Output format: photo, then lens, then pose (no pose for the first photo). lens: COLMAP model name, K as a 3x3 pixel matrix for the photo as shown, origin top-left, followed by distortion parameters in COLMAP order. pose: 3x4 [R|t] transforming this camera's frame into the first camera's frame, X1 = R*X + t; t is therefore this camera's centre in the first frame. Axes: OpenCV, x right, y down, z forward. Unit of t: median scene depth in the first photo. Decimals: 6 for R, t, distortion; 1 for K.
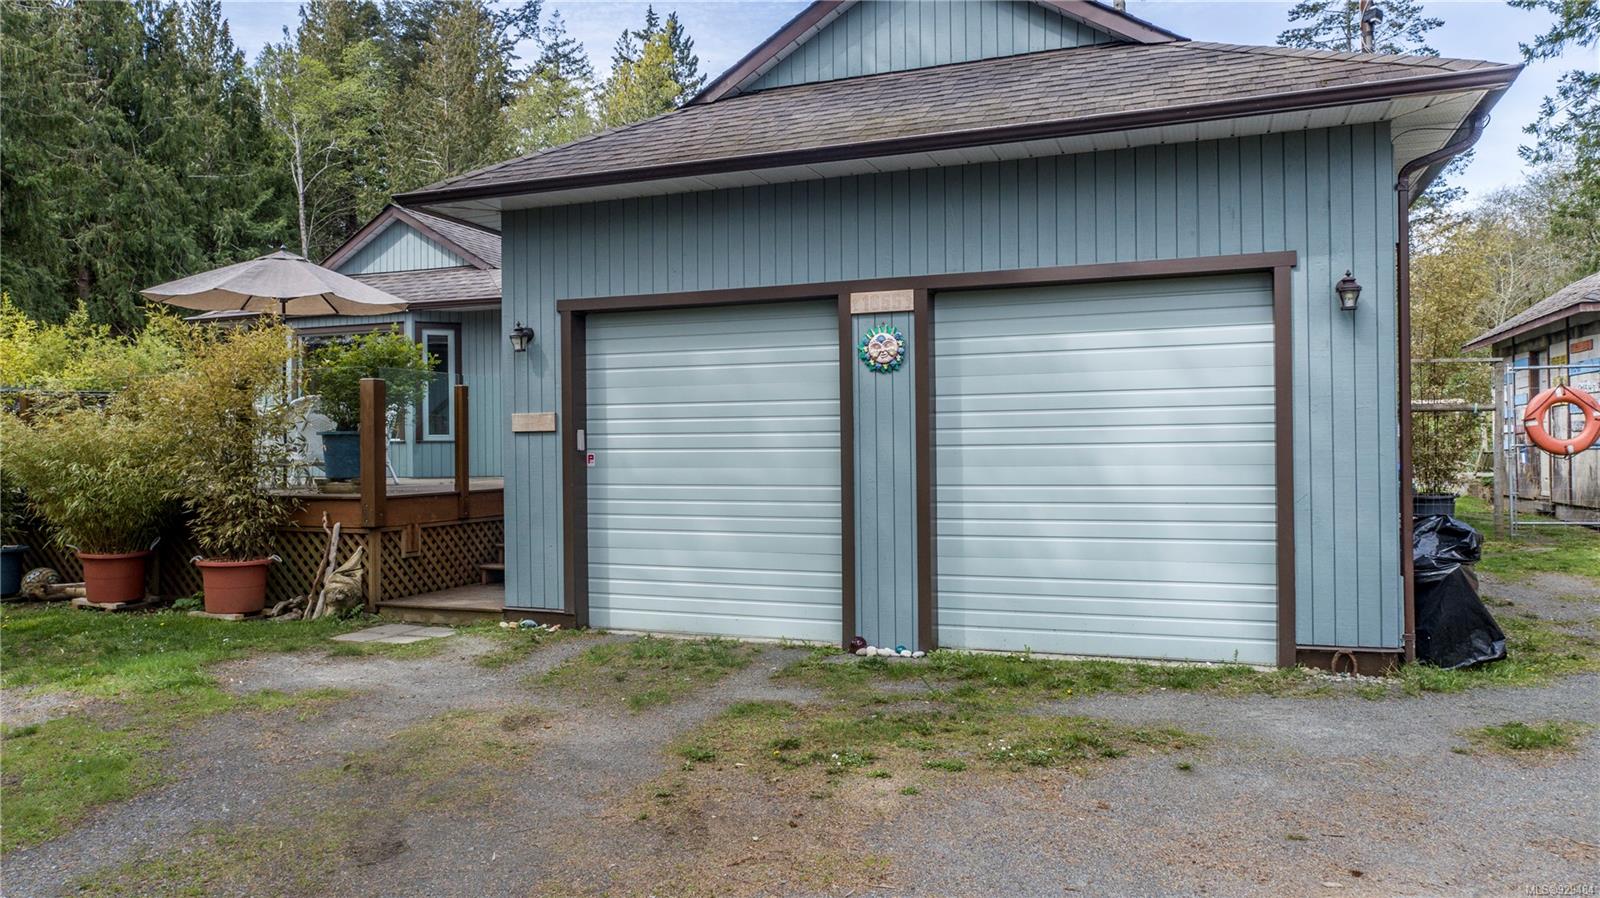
lens RADIAL K [[1104.0, 0, 804.8], [0, 1104.0, 443.9], [0, 0, 1]] dist [-0.004071, 0.007082]
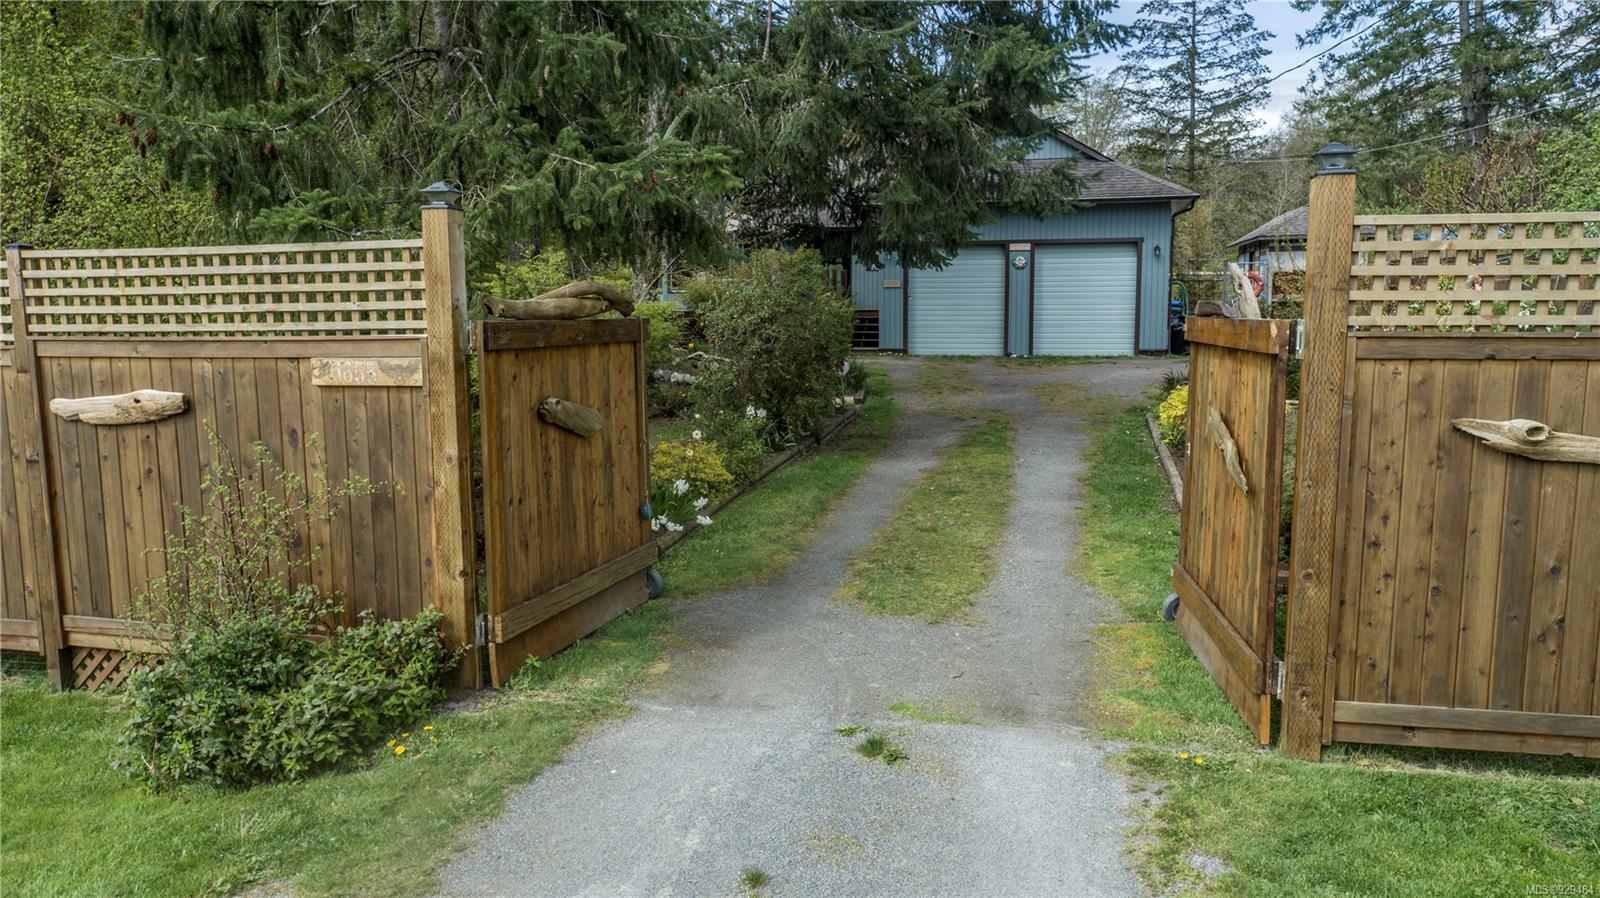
lens RADIAL K [[1104.0, 0, 797.6], [0, 1104.0, 448.2], [0, 0, 1]] dist [-0.004071, 0.007082]
pose [[0.993188, -0.009190, 0.116161, -0.937619], [-0.006103, 0.991414, 0.130618, 0.034947], [-0.116364, -0.130437, 0.984604, -2.129501]]
